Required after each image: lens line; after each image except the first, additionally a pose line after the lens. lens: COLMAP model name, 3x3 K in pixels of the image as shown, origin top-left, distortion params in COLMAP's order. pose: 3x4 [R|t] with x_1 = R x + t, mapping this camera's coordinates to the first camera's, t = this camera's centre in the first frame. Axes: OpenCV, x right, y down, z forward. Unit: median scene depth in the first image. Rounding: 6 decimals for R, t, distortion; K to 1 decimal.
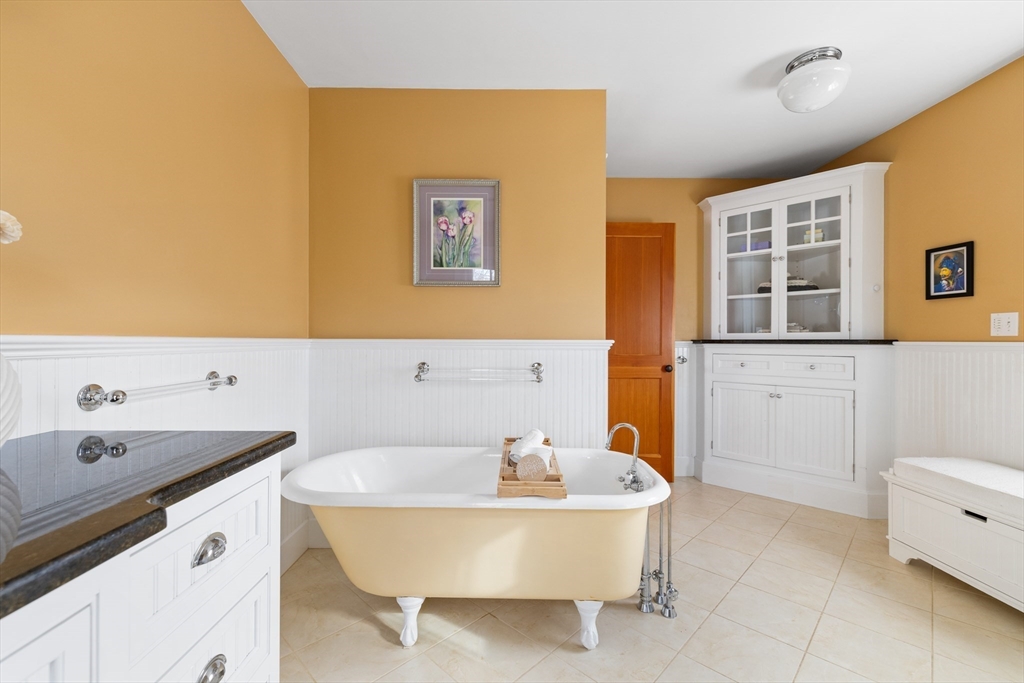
lens RADIAL K [[433.5, 0, 510.9], [0, 433.5, 339.2], [0, 0, 1]] dist [-0.002358, 0.000003]
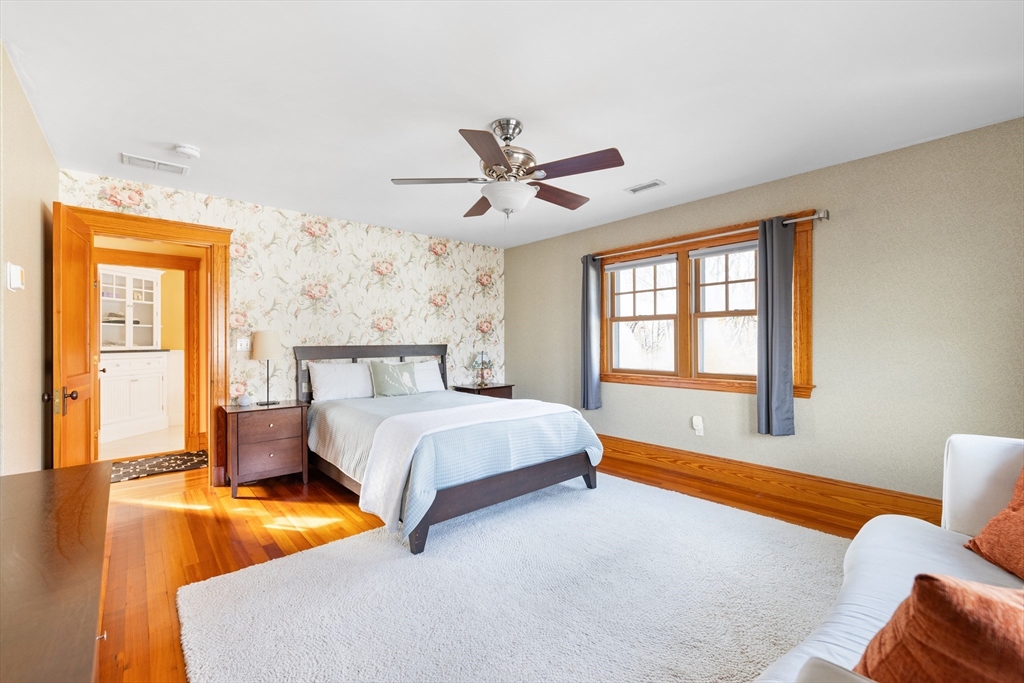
lens RADIAL K [[433.5, 0, 507.2], [0, 433.5, 343.2], [0, 0, 1]] dist [-0.002358, 0.000003]
pose [[-0.642136, 0.008010, 0.766549, -1.794379], [0.014995, 0.999885, 0.002113, -0.008310], [-0.766444, 0.012851, -0.642183, 0.950939]]
